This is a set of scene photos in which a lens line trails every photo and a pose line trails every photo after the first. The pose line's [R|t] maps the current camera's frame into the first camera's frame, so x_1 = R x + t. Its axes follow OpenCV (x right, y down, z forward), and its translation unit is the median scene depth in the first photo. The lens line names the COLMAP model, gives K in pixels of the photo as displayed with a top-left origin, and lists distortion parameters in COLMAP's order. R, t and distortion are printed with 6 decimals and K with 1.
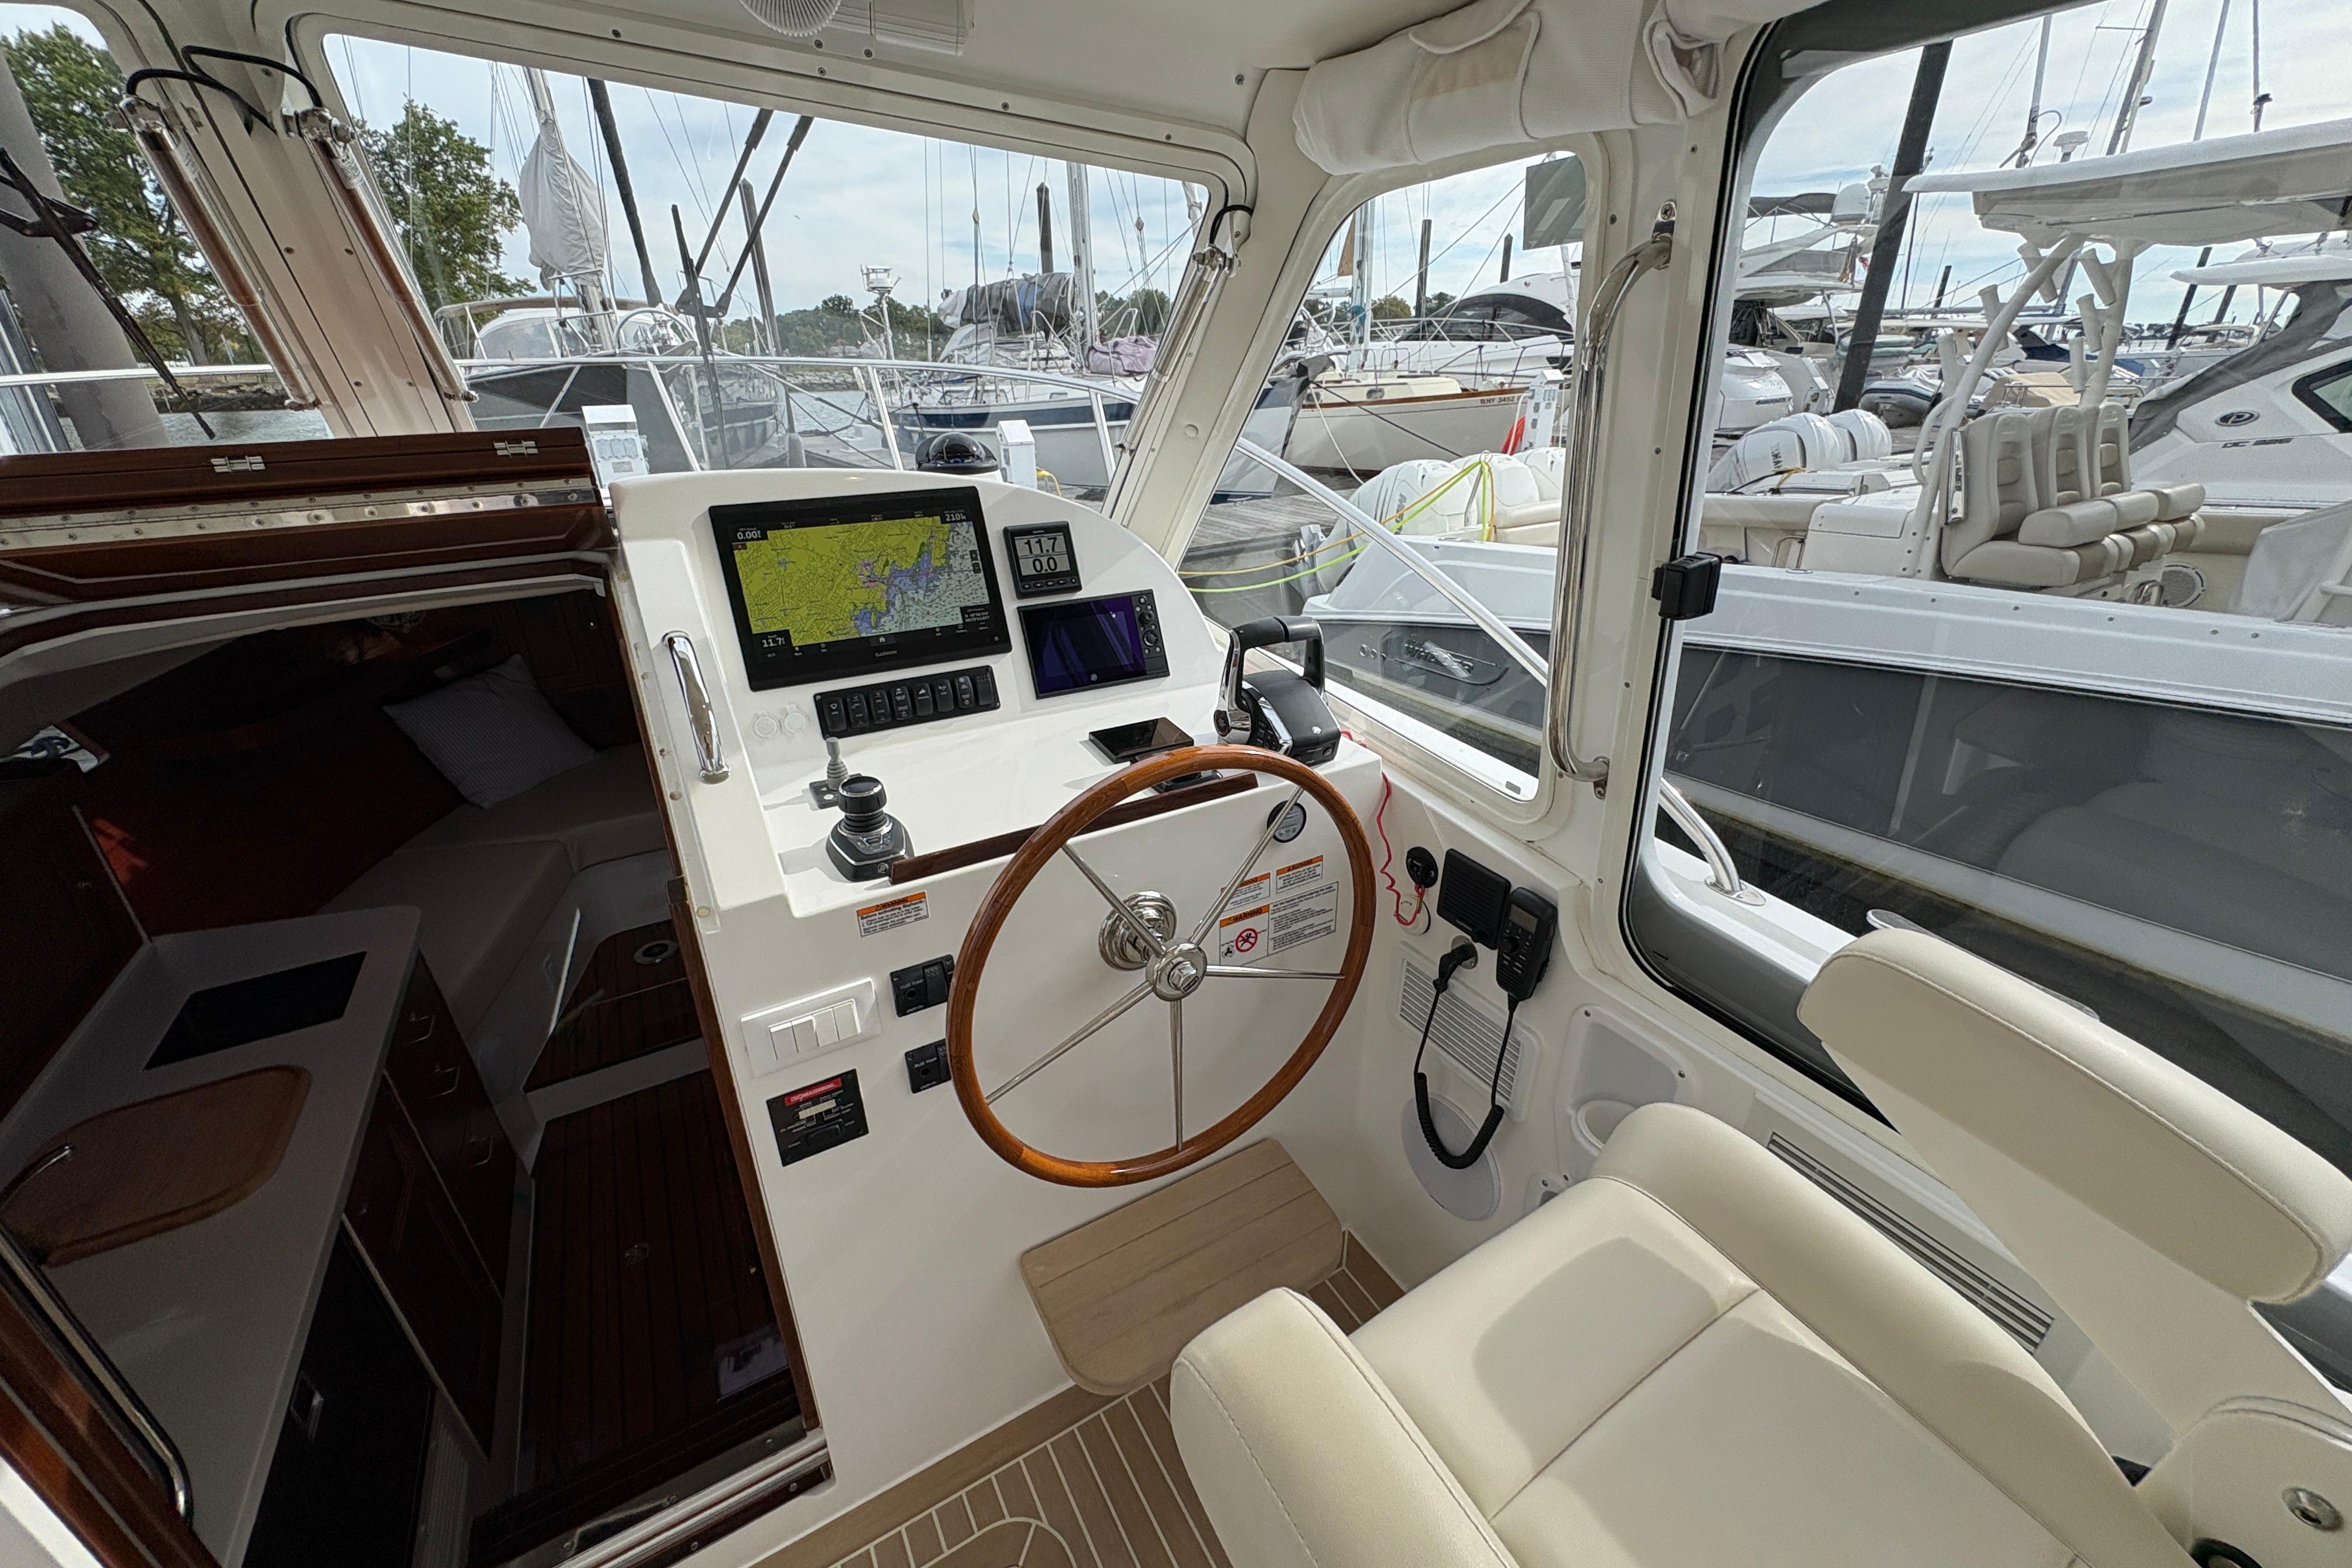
lens RADIAL K [[948.8, 0, 1176.0], [0, 948.8, 784.0], [0, 0, 1]] dist [0.007721, -0.000227]
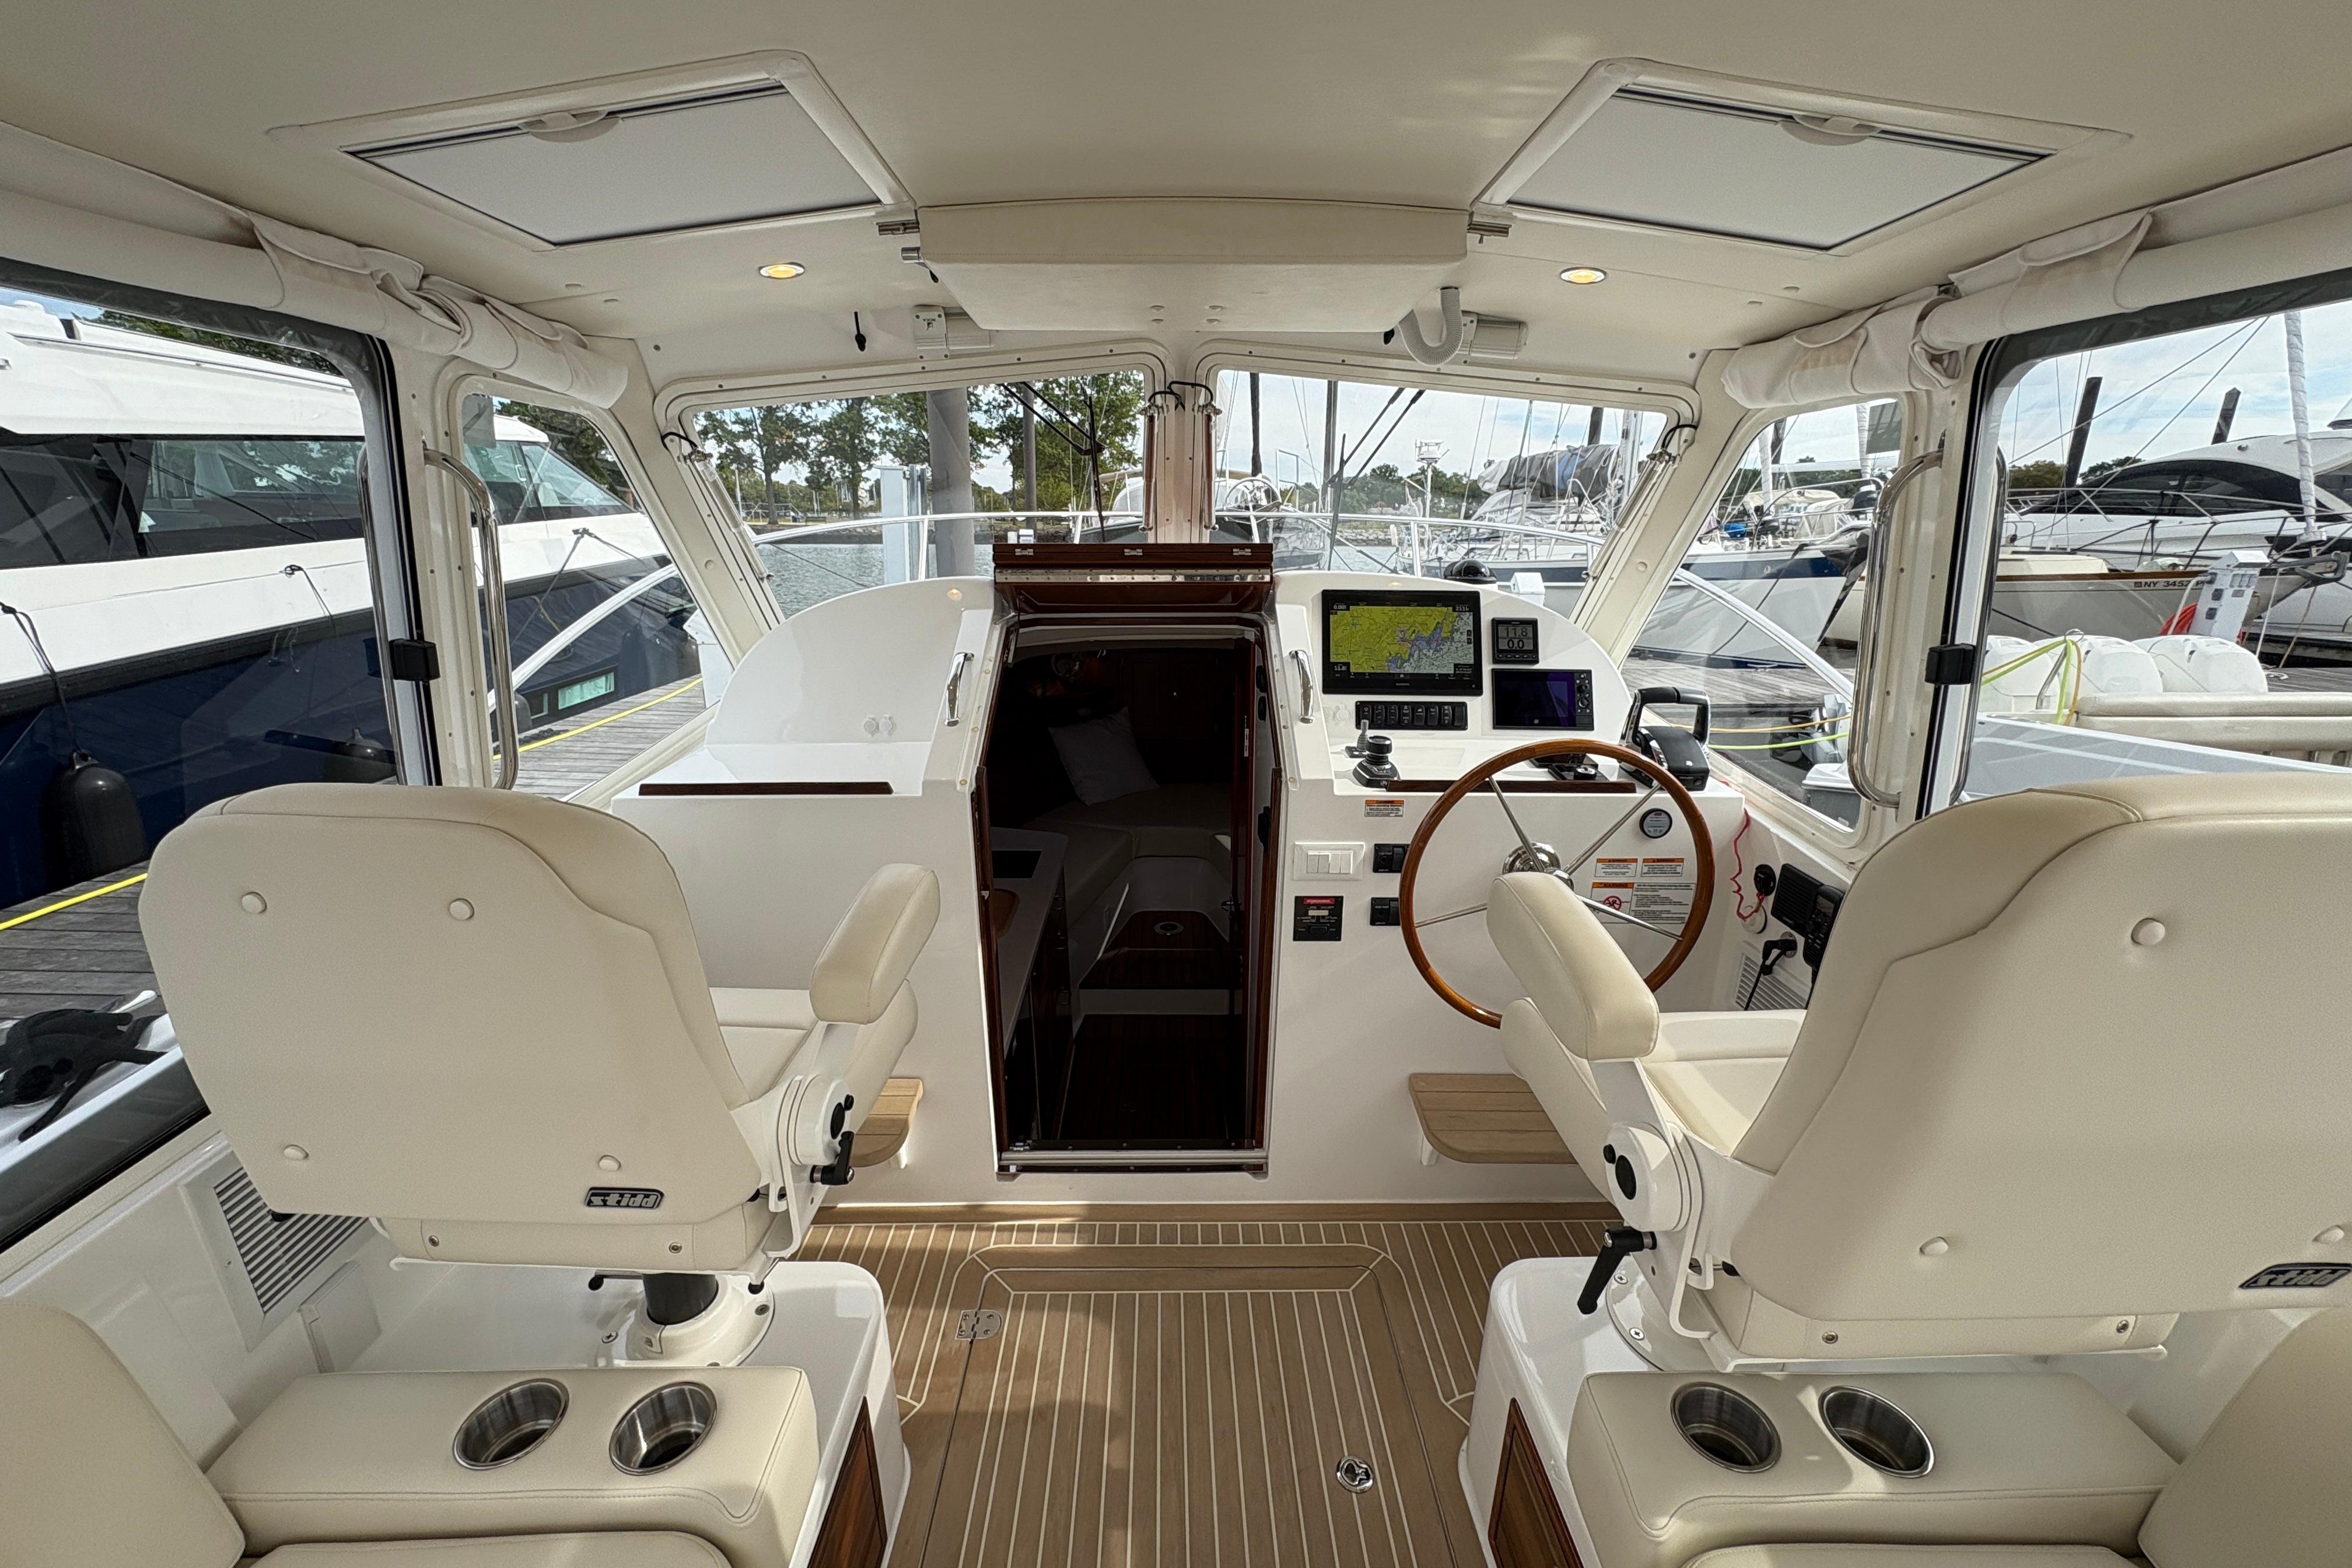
lens RADIAL K [[948.8, 0, 1176.0], [0, 948.8, 784.0], [0, 0, 1]] dist [0.007721, -0.000227]
pose [[0.870732, 0.155876, -0.466399, 0.140710], [-0.223567, 0.970230, -0.093122, 0.265903], [0.437999, 0.185356, 0.879659, -0.565895]]
